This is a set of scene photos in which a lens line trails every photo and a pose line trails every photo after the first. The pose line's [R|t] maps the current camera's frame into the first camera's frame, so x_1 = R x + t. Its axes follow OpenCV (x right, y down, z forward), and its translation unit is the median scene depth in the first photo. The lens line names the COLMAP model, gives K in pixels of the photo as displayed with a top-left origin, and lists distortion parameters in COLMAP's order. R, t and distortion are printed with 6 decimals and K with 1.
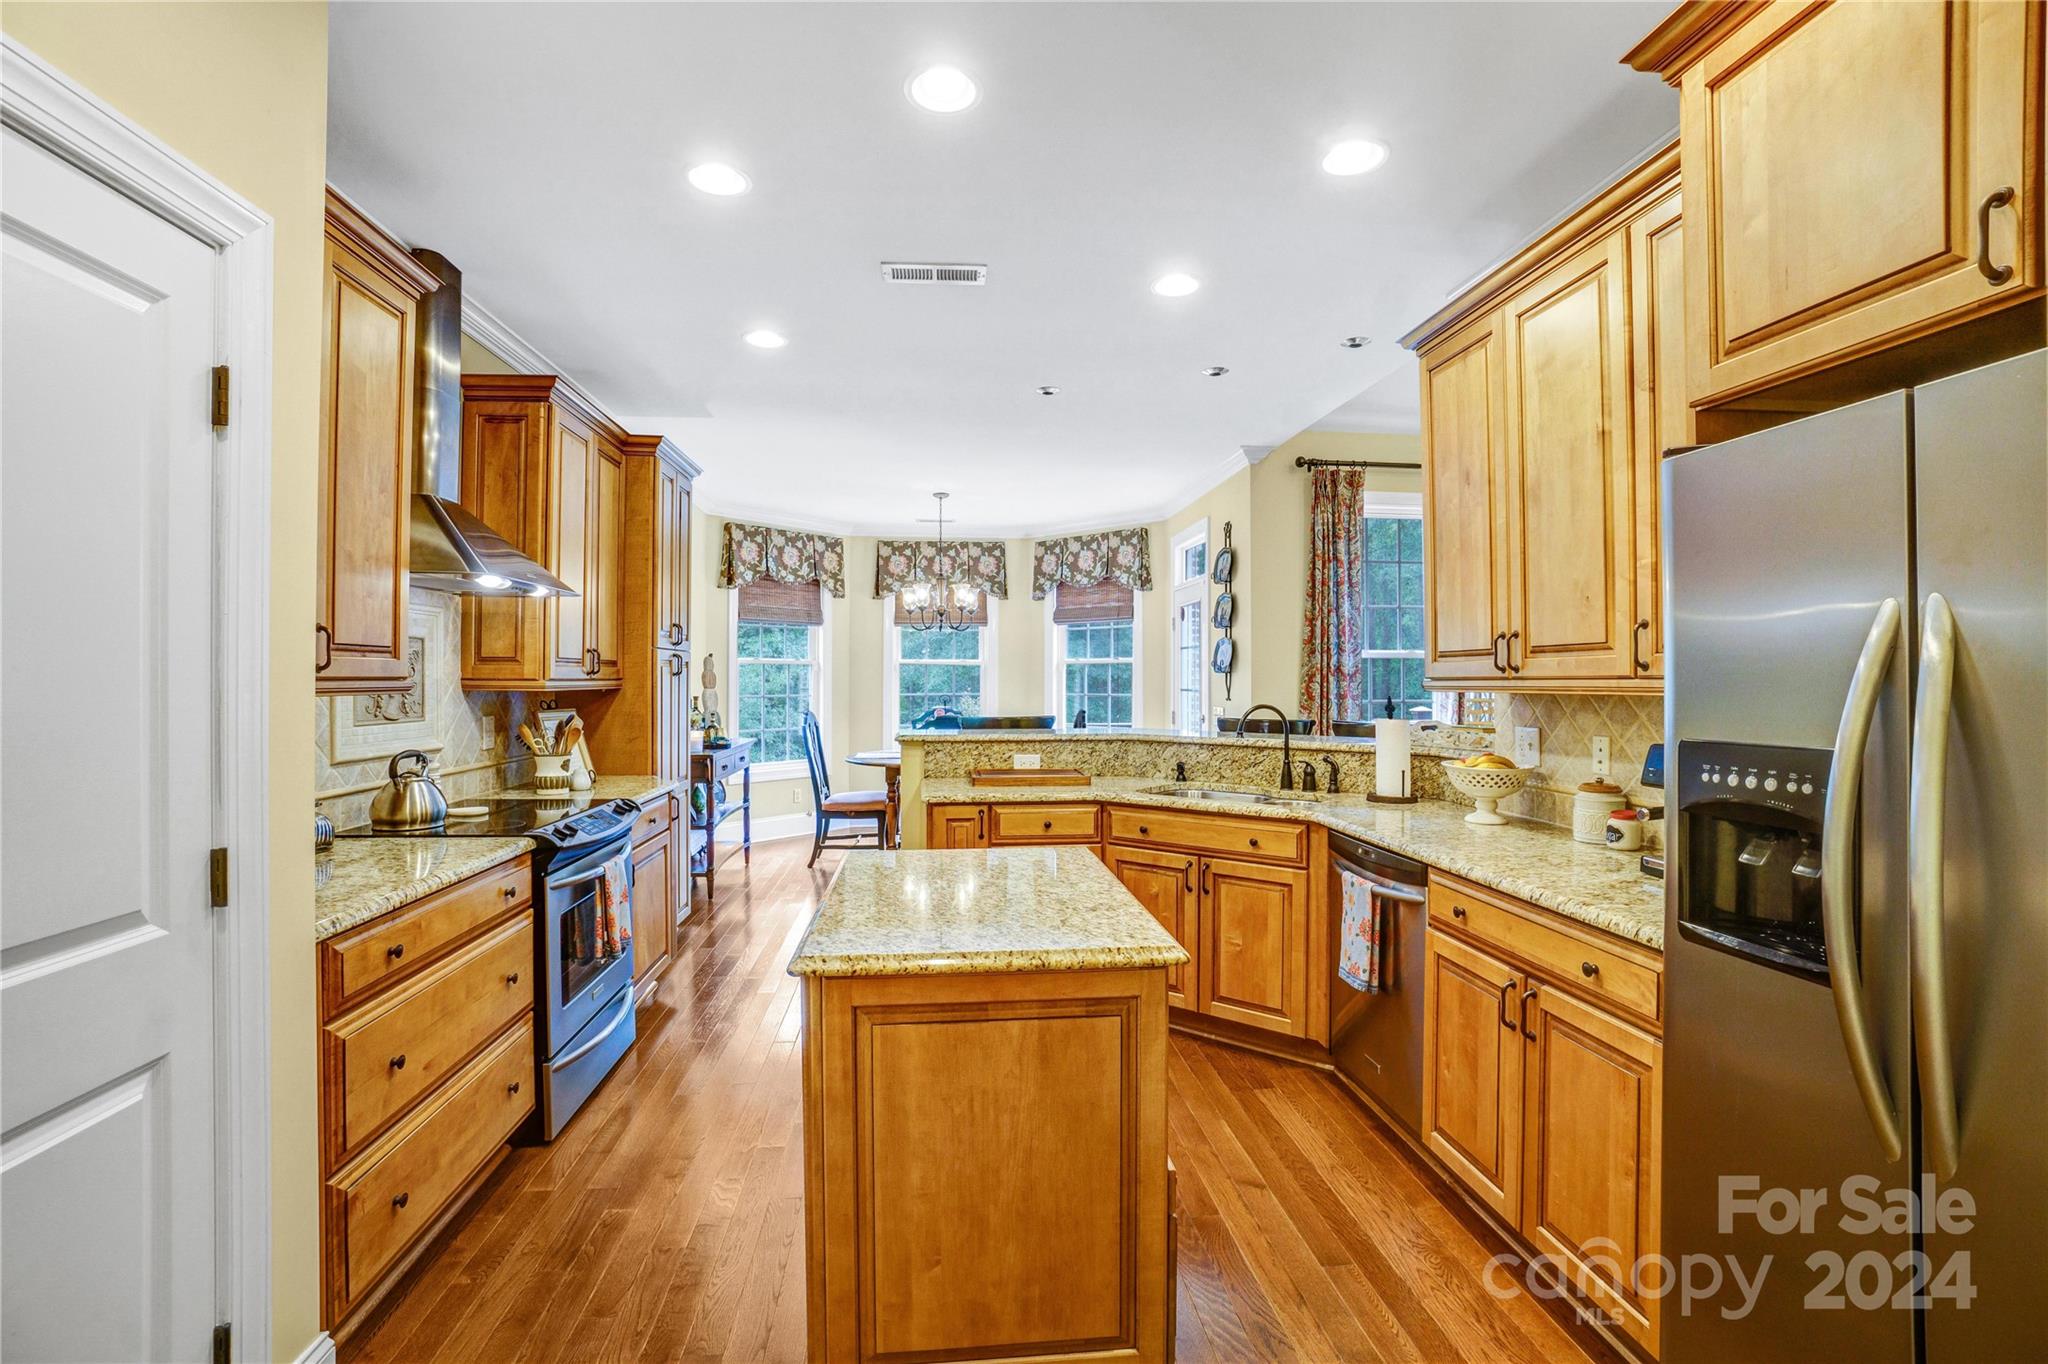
lens RADIAL K [[902.7, 0, 1017.9], [0, 902.7, 678.0], [0, 0, 1]] dist [-0.062918, 0.022081]
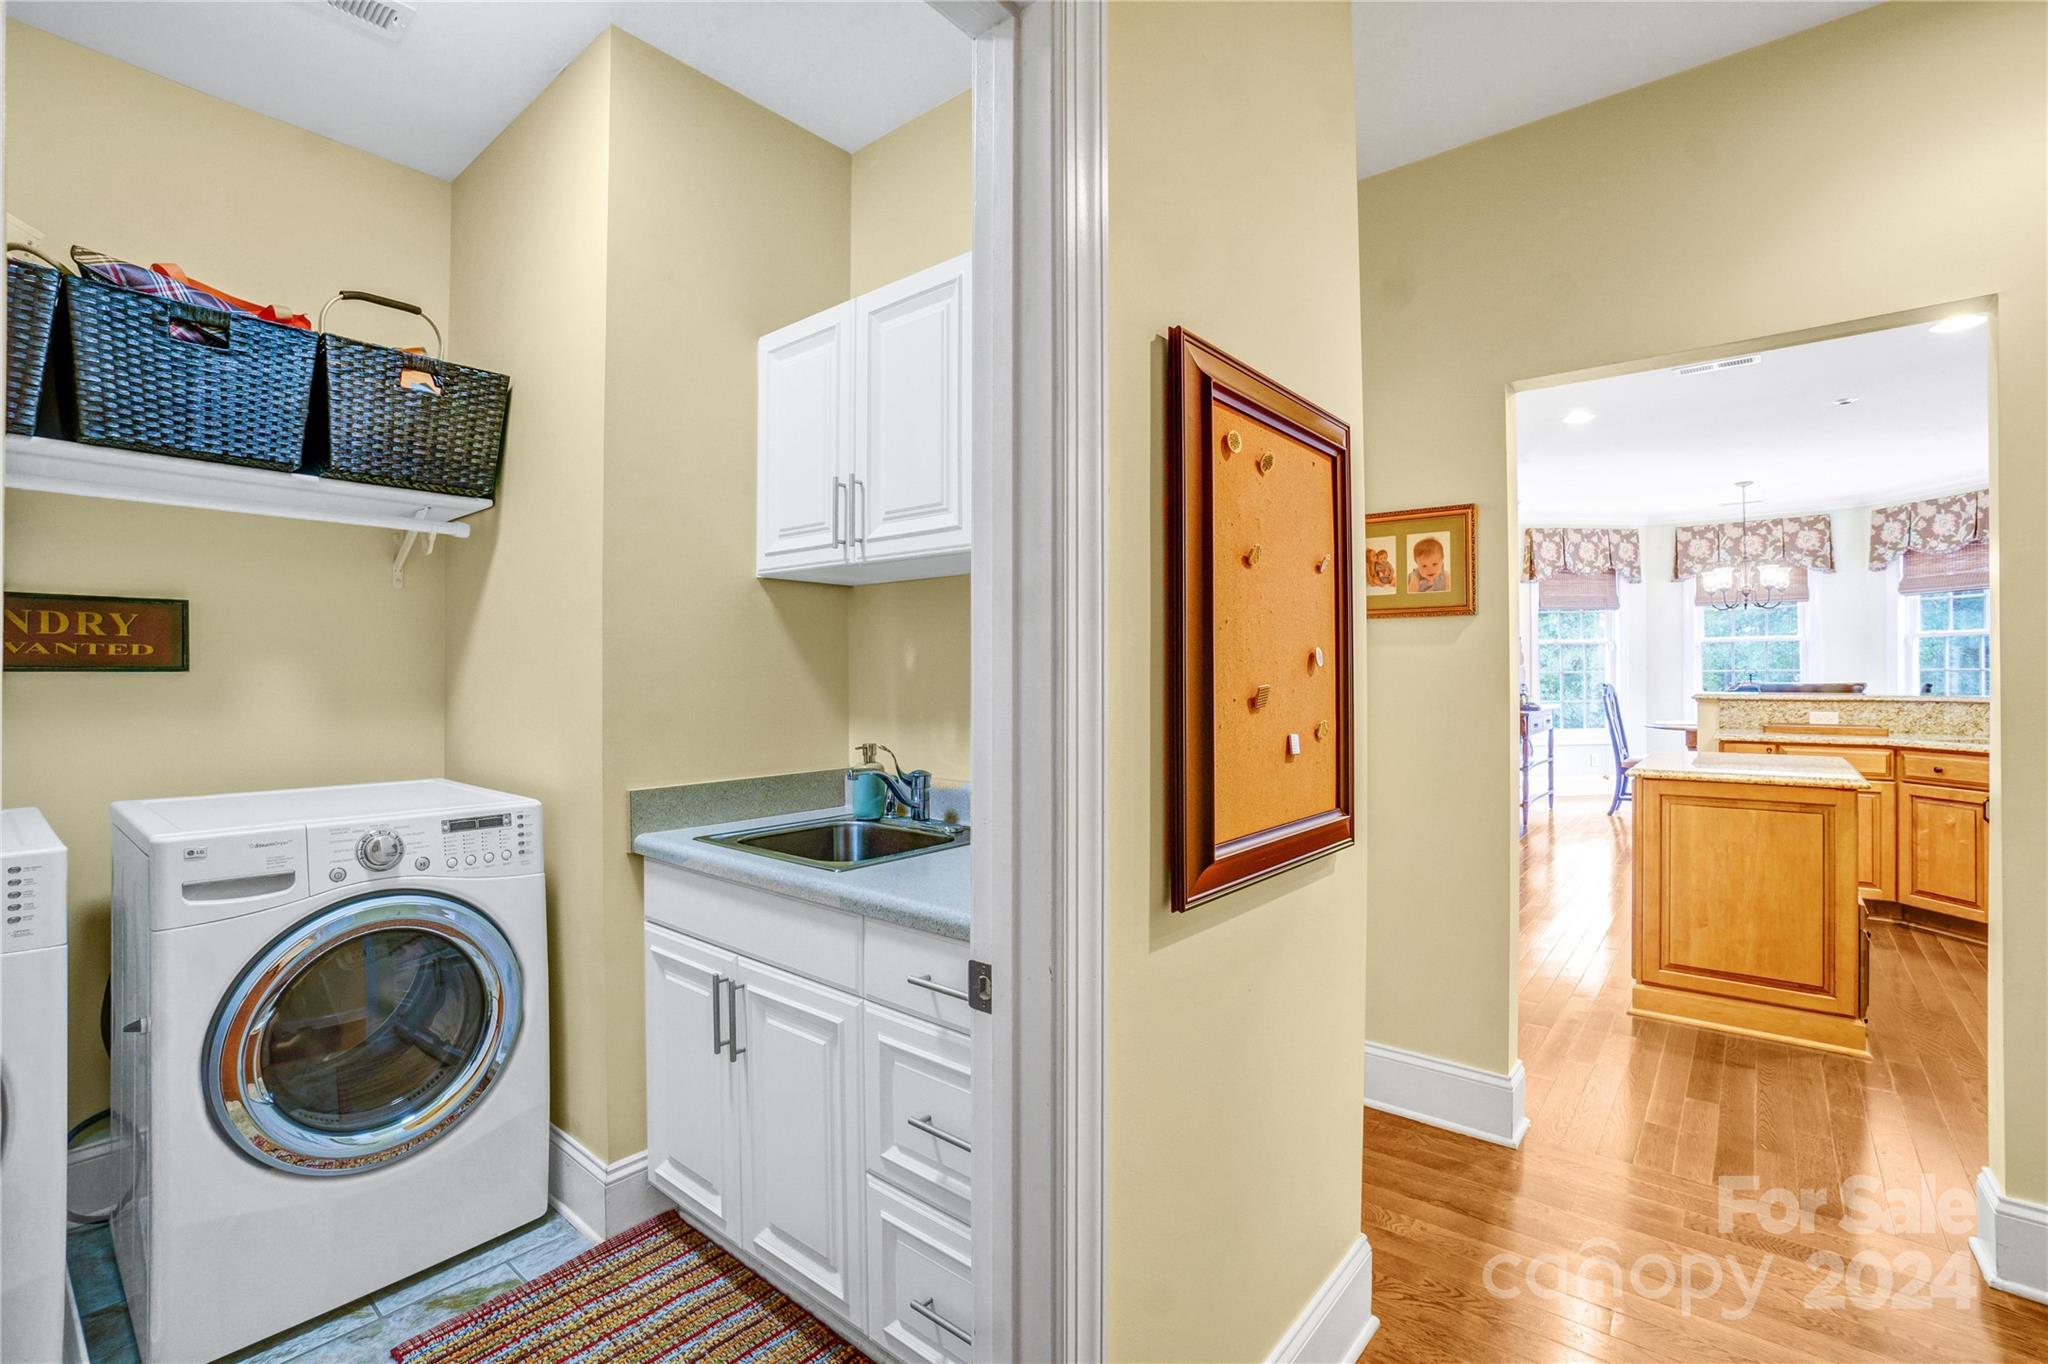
lens RADIAL K [[918.7, 0, 1020.0], [0, 918.7, 673.7], [0, 0, 1]] dist [-0.065160, 0.025846]
pose [[0.703127, -0.004175, -0.711052, 0.112621], [0.009059, 0.999954, 0.003087, 0.024783], [0.711006, -0.008612, 0.703133, -0.685822]]
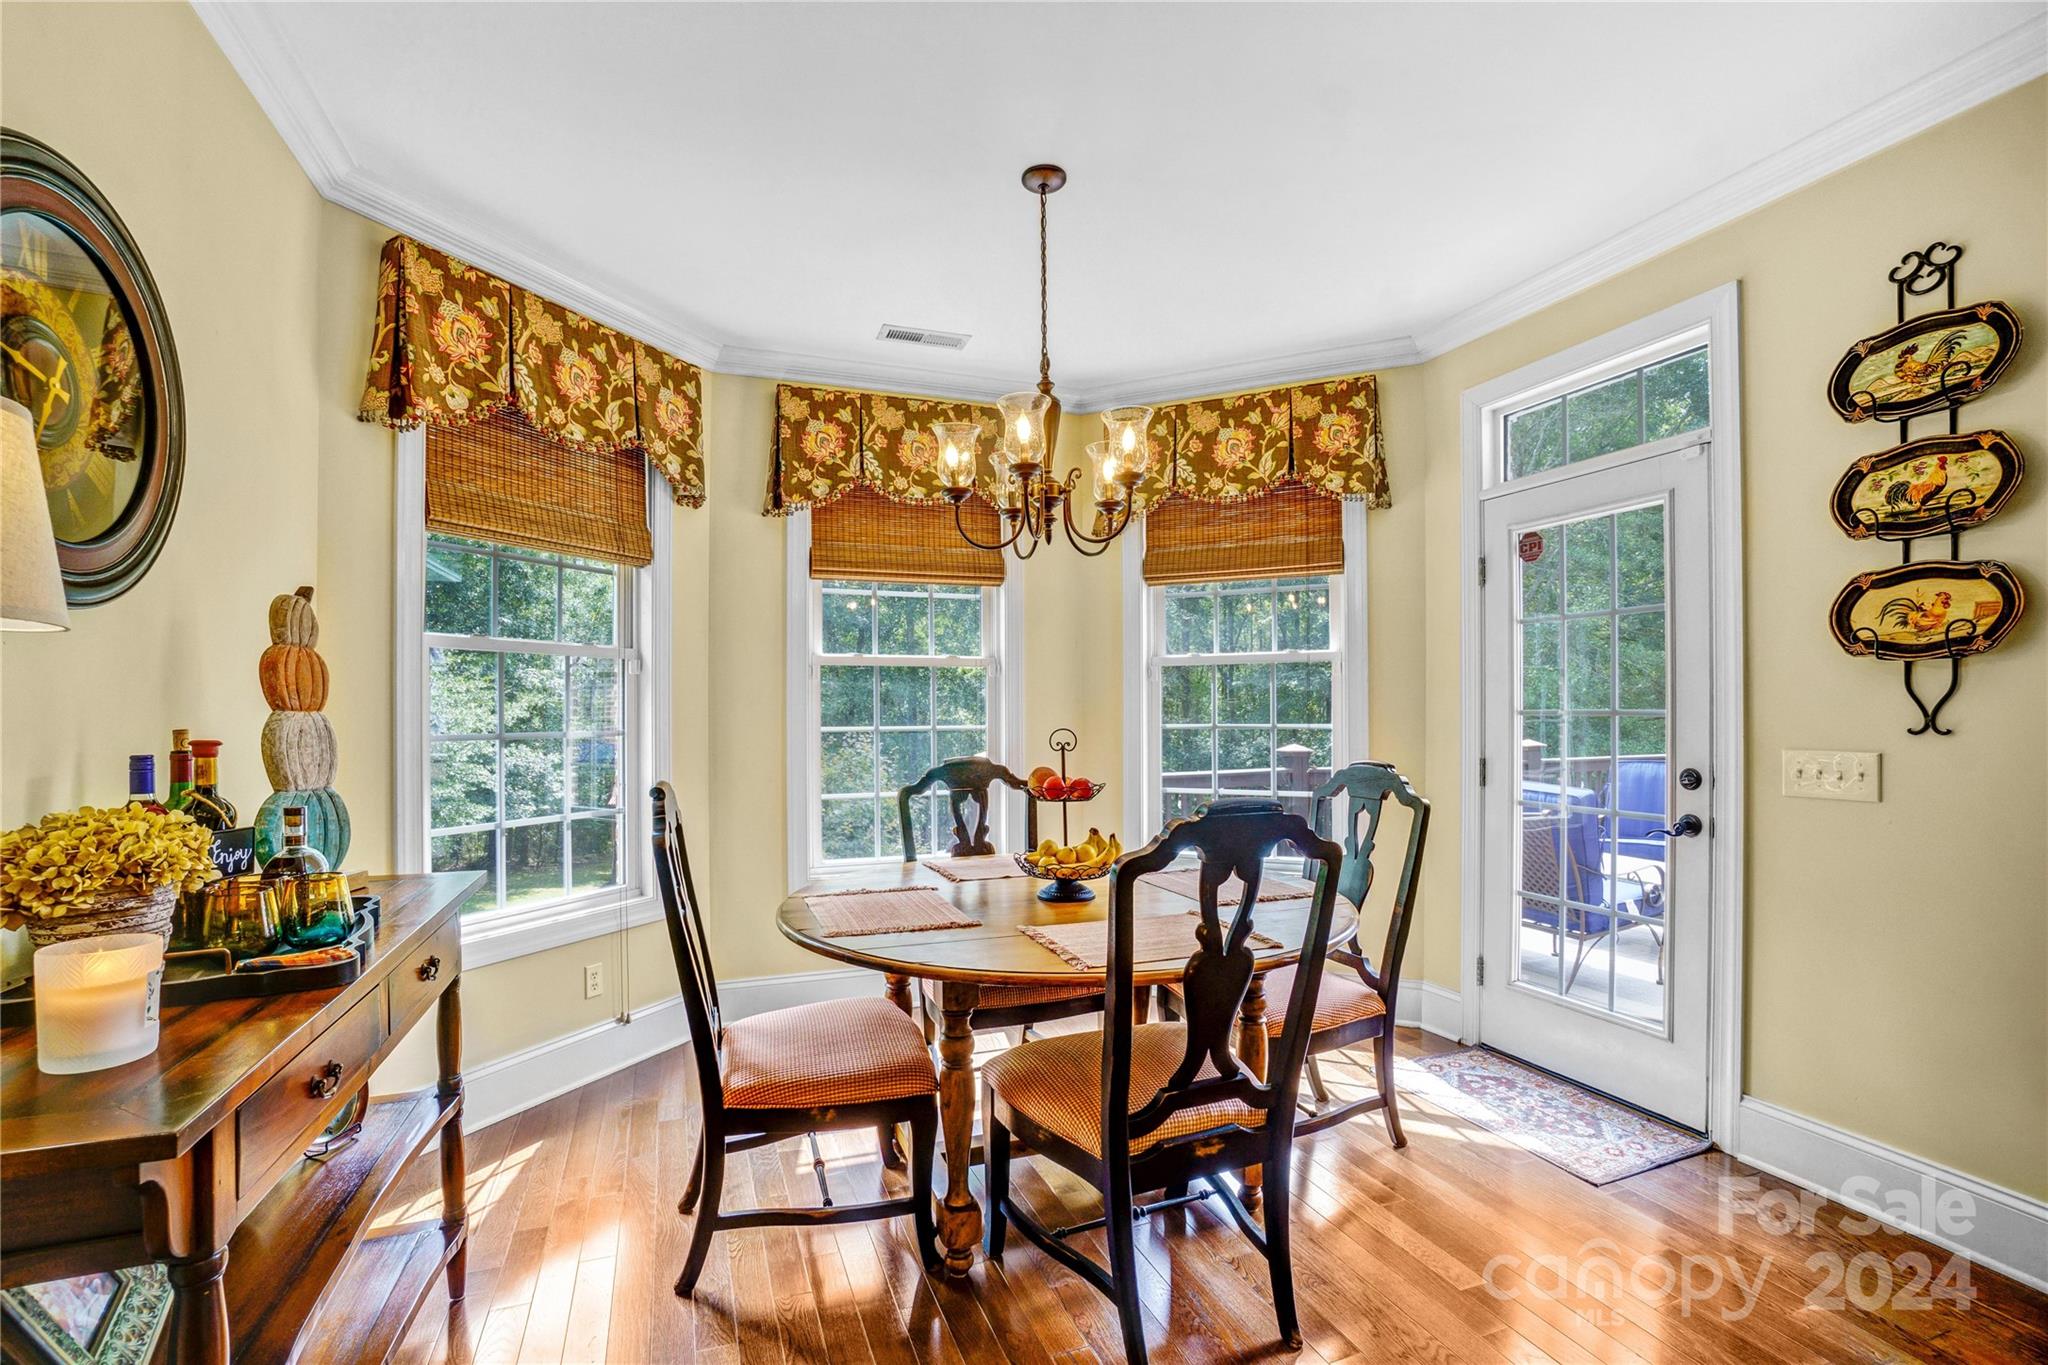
lens RADIAL K [[907.5, 0, 999.4], [0, 907.5, 715.6], [0, 0, 1]] dist [-0.068511, 0.022265]
pose [[0.969930, -0.005105, 0.243332, -0.360441], [0.004333, 0.999984, 0.003709, 0.023307], [-0.243347, -0.002543, 0.969936, 1.237141]]
